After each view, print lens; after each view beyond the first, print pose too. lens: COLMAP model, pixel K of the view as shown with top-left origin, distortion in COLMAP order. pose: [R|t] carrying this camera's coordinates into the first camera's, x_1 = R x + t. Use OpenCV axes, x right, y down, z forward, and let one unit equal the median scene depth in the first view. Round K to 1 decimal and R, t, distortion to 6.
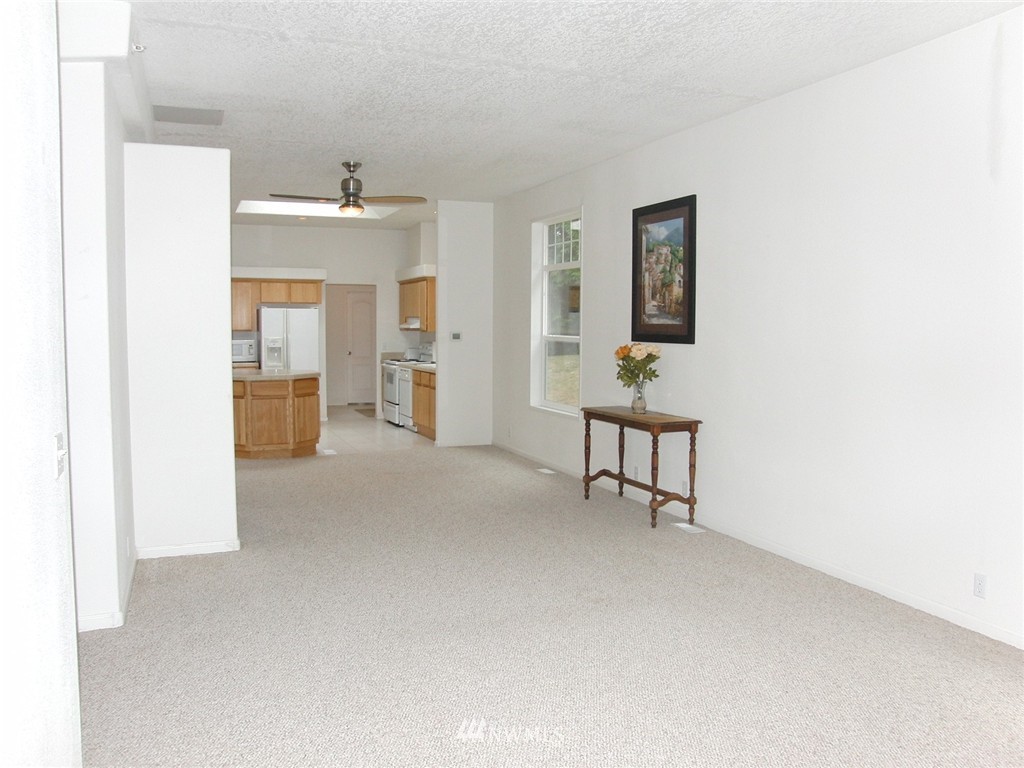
lens RADIAL K [[814.7, 0, 515.4], [0, 814.7, 382.5], [0, 0, 1]] dist [-0.142632, 0.119616]
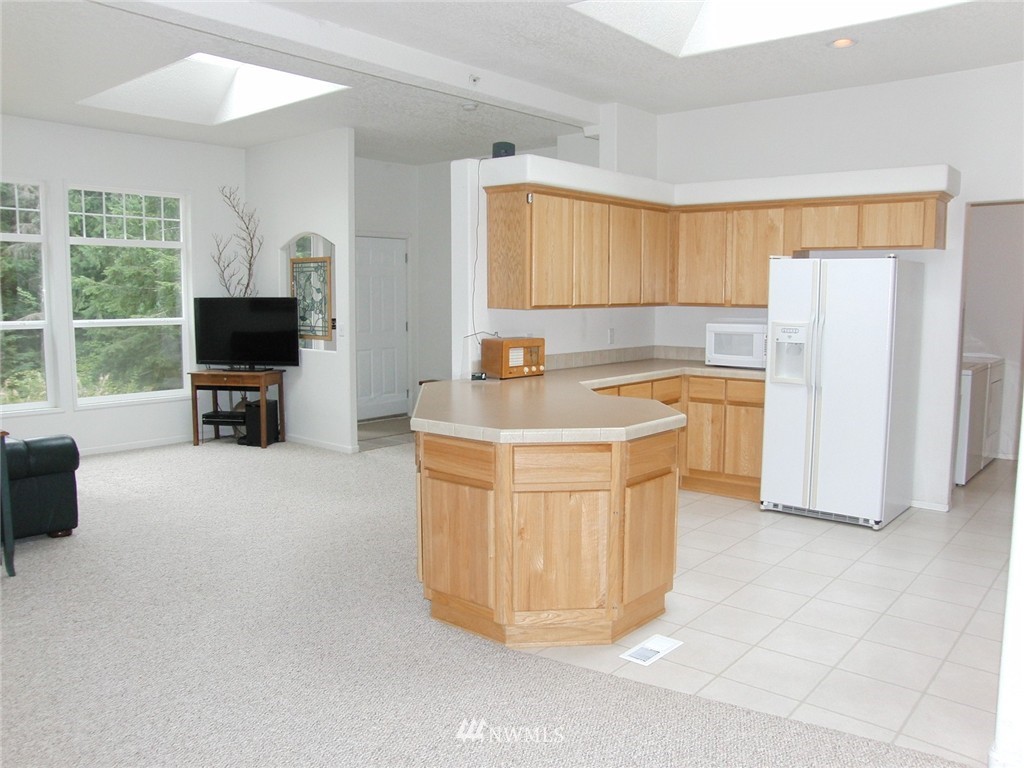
lens RADIAL K [[814.7, 0, 515.3], [0, 814.7, 384.2], [0, 0, 1]] dist [-0.142632, 0.119616]
pose [[0.464264, 0.091929, -0.880913, 0.036312], [-0.062714, 0.995515, 0.070836, -0.041548], [0.883474, 0.022359, 0.467947, 0.623577]]
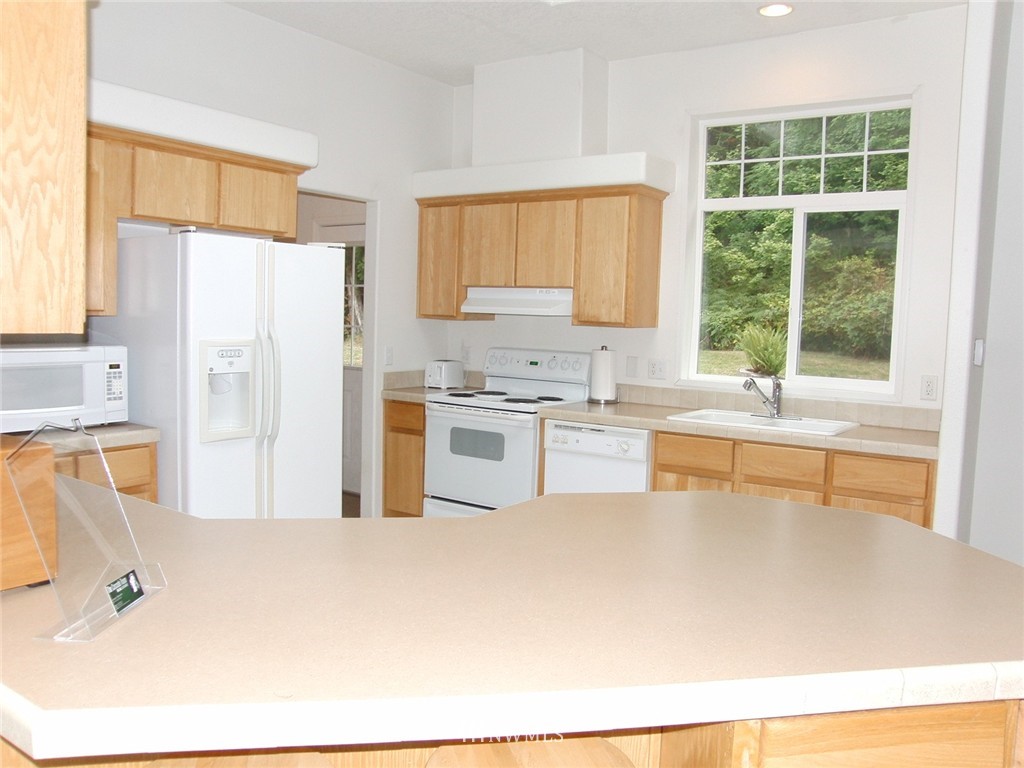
lens RADIAL K [[814.7, 0, 528.9], [0, 814.7, 386.5], [0, 0, 1]] dist [-0.142632, 0.119616]
pose [[0.838418, -0.026392, 0.544388, -0.353911], [0.011120, 0.999447, 0.031327, -0.045493], [-0.544914, -0.020211, 0.838248, 0.682995]]
